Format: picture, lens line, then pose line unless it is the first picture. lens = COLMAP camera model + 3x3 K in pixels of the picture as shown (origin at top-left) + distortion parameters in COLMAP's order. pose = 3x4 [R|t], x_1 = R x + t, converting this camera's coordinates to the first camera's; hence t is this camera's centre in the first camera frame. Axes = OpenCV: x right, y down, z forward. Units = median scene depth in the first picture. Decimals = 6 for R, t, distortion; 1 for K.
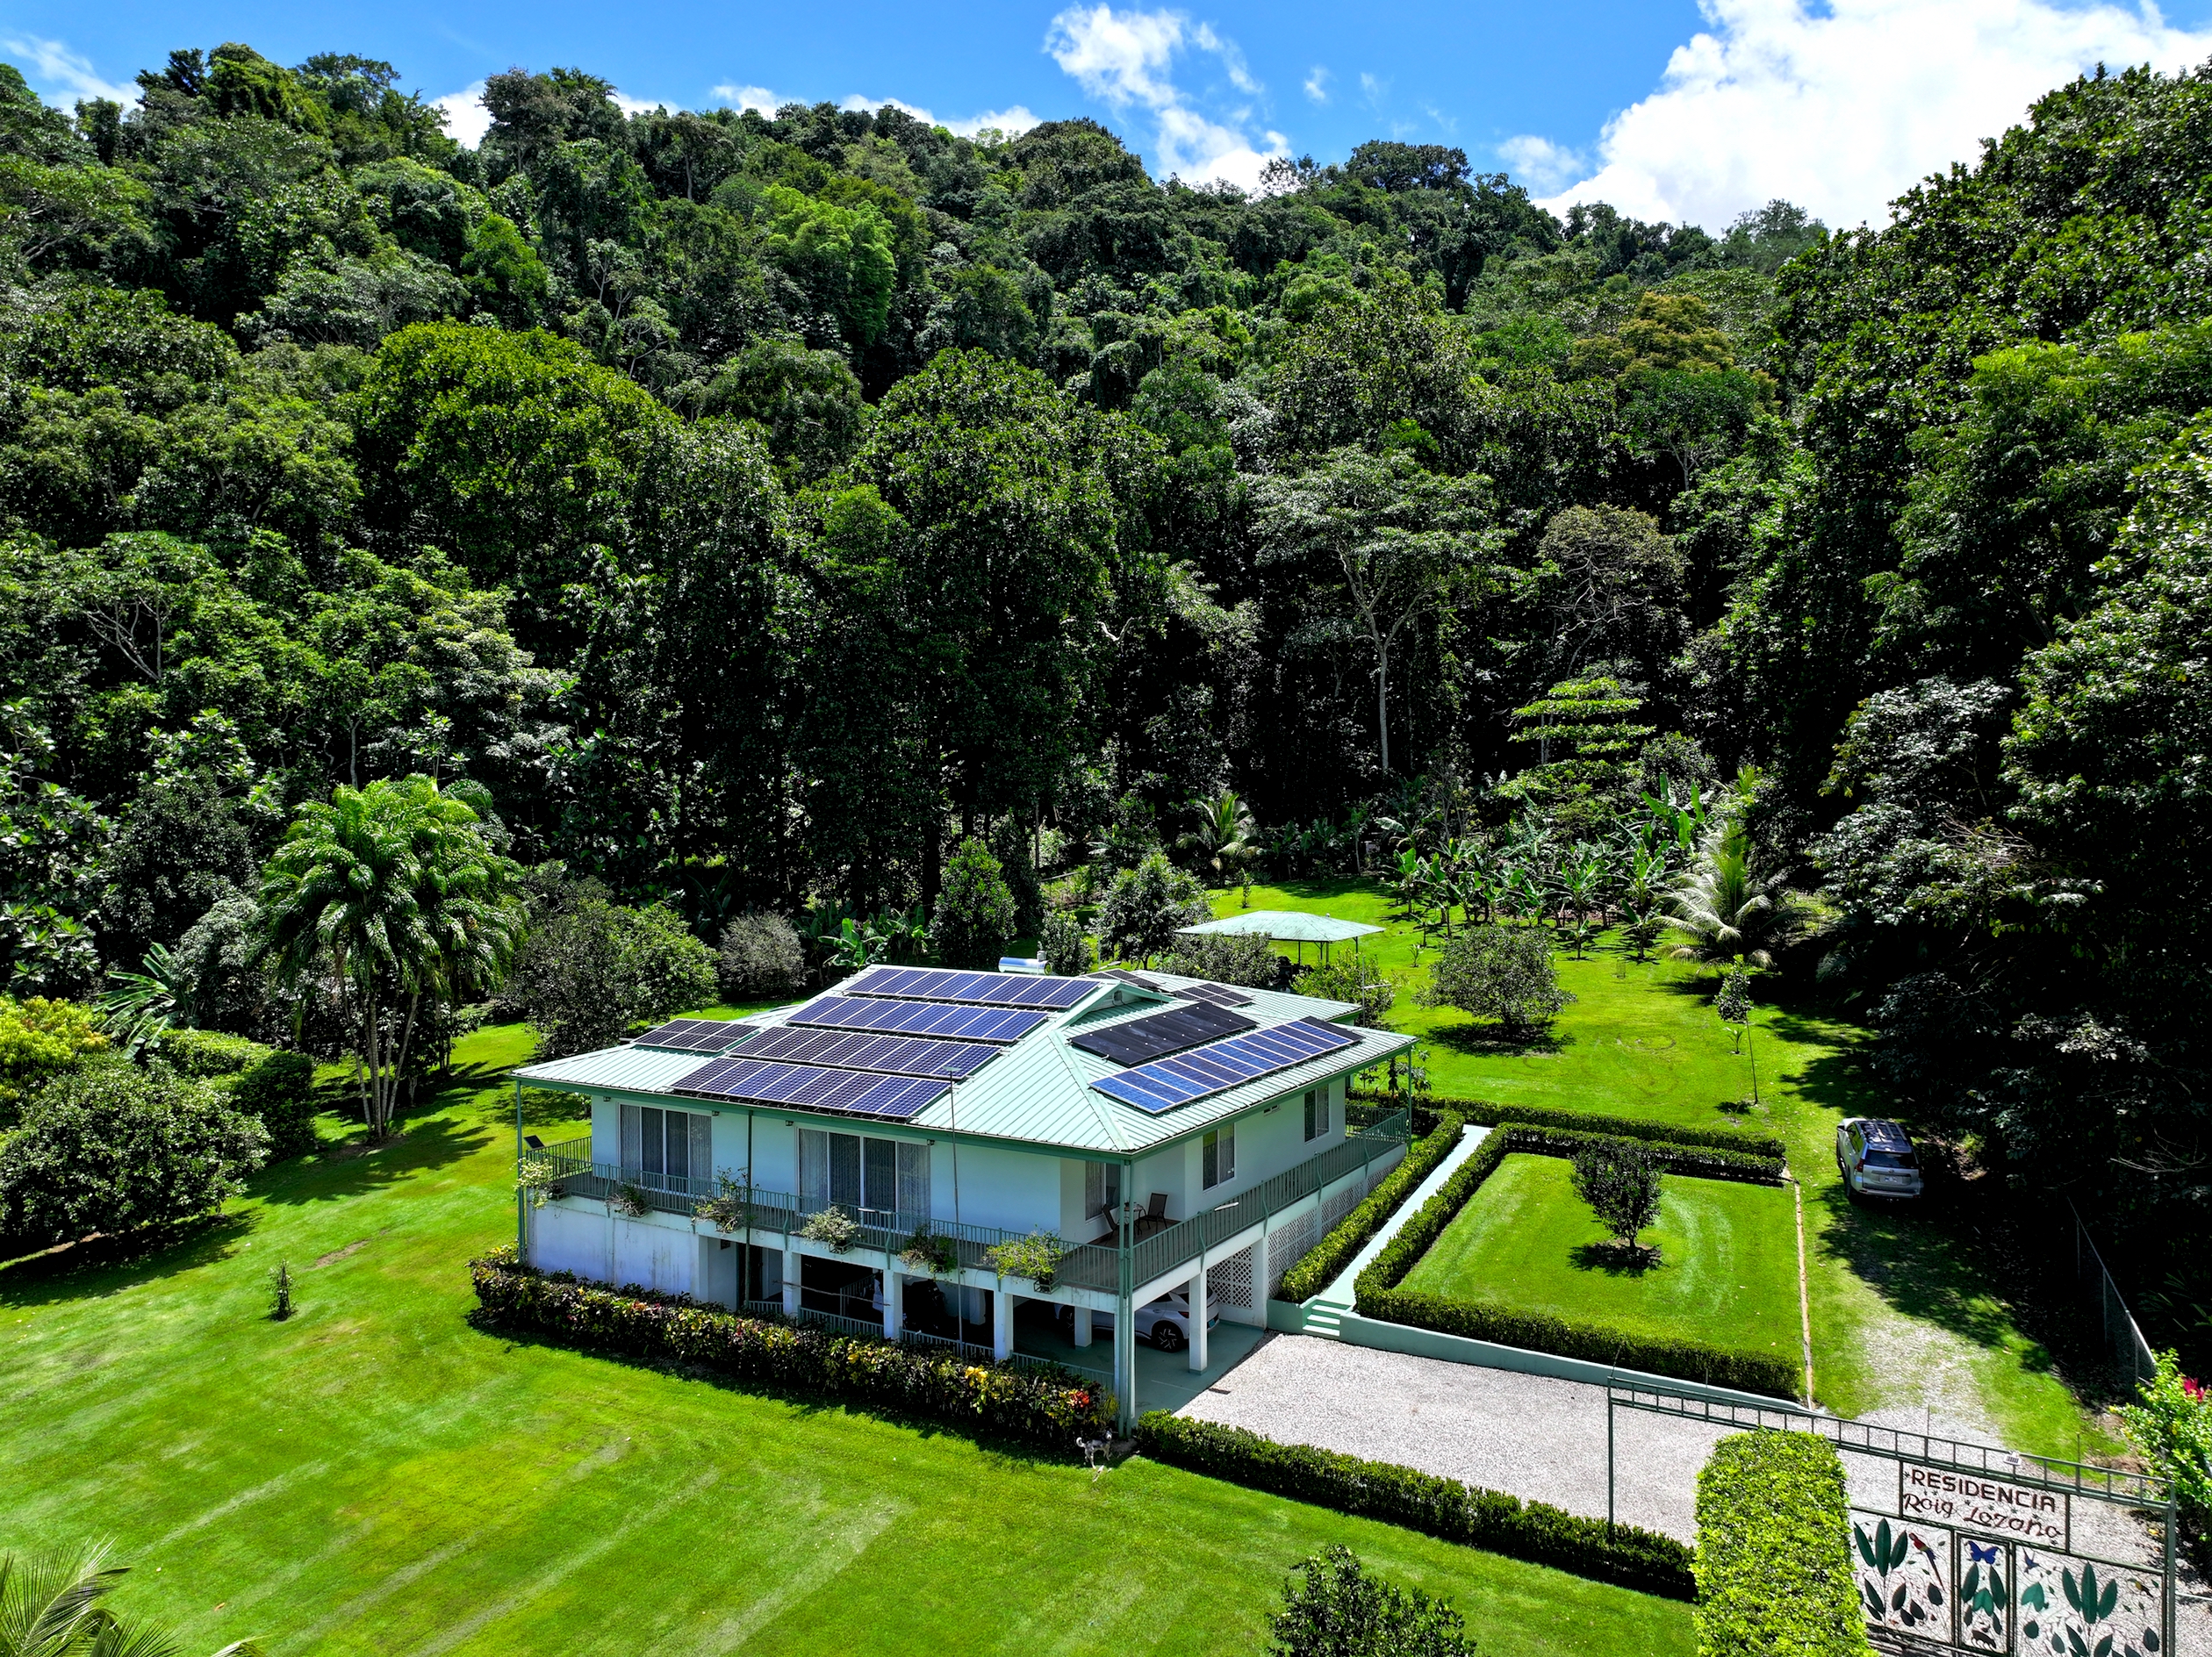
lens RADIAL K [[1545.5, 0, 1095.8], [0, 1545.5, 828.0], [0, 0, 1]] dist [0.014155, 0.000217]
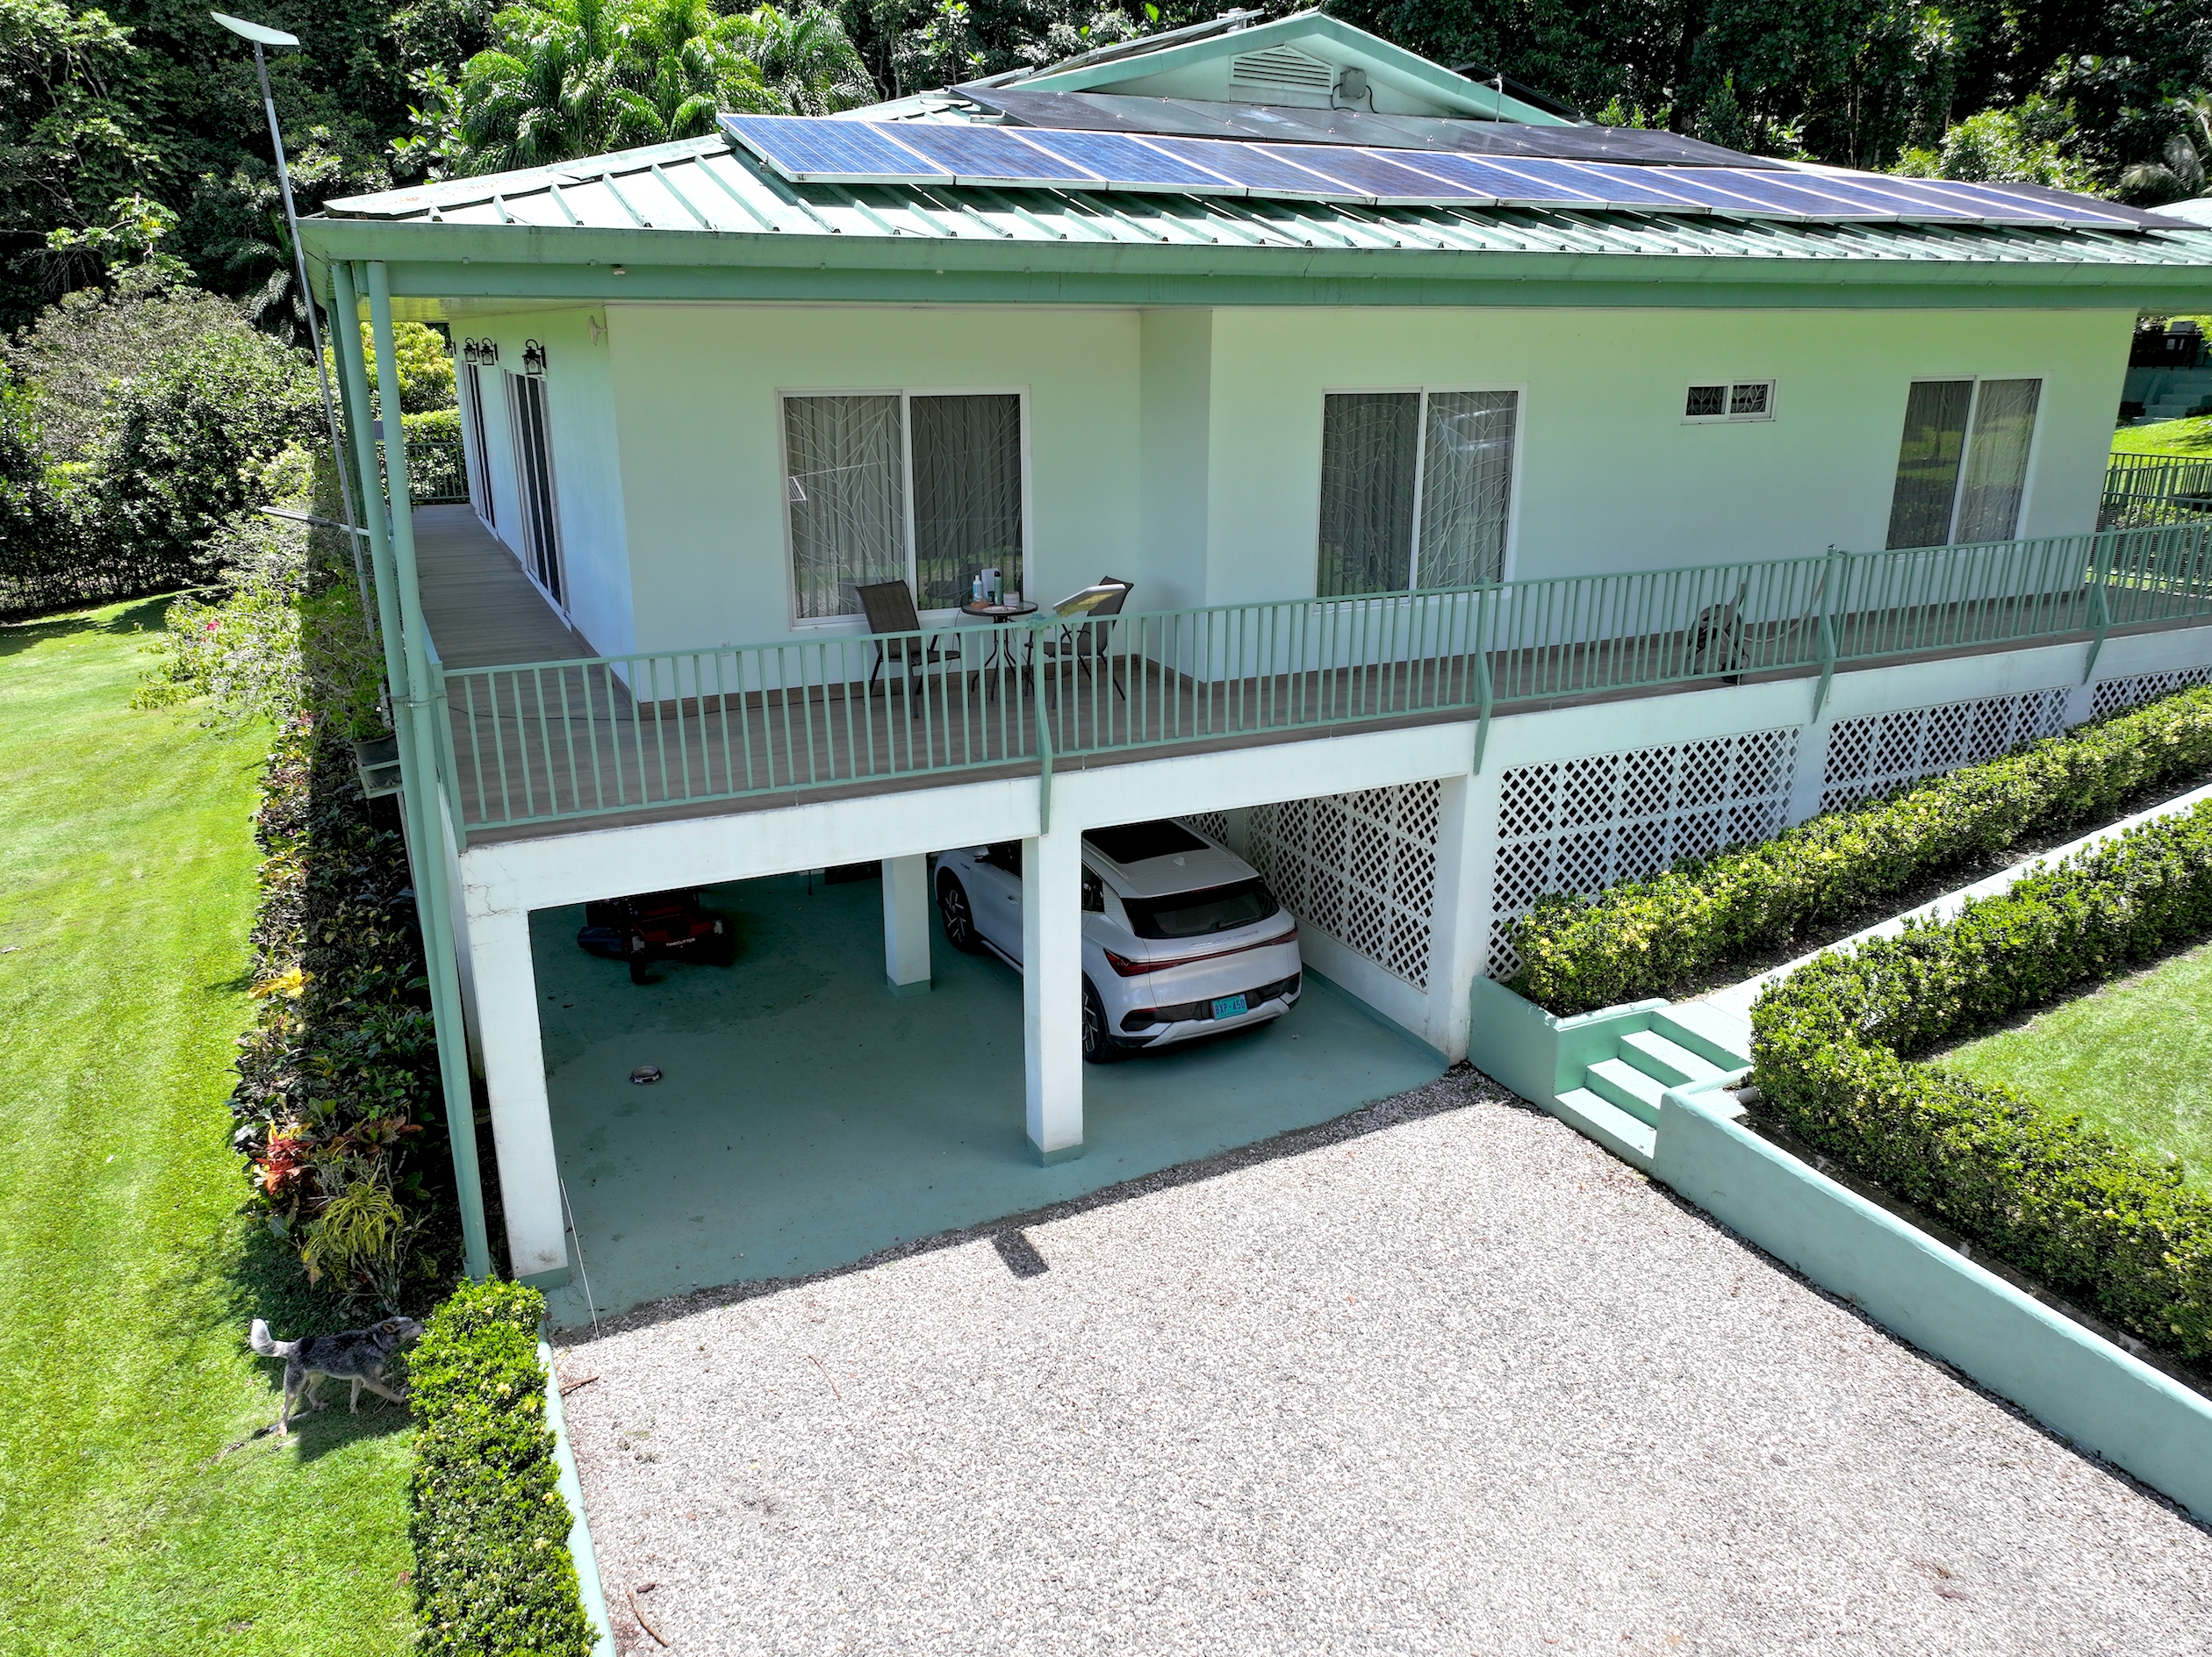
lens RADIAL K [[1545.5, 0, 1095.8], [0, 1545.5, 828.0], [0, 0, 1]] dist [0.014155, 0.000217]
pose [[0.839727, 0.185246, -0.510433, 0.199109], [-0.023702, 0.951618, 0.306369, 0.188309], [0.542491, -0.245168, 0.803490, 0.731100]]
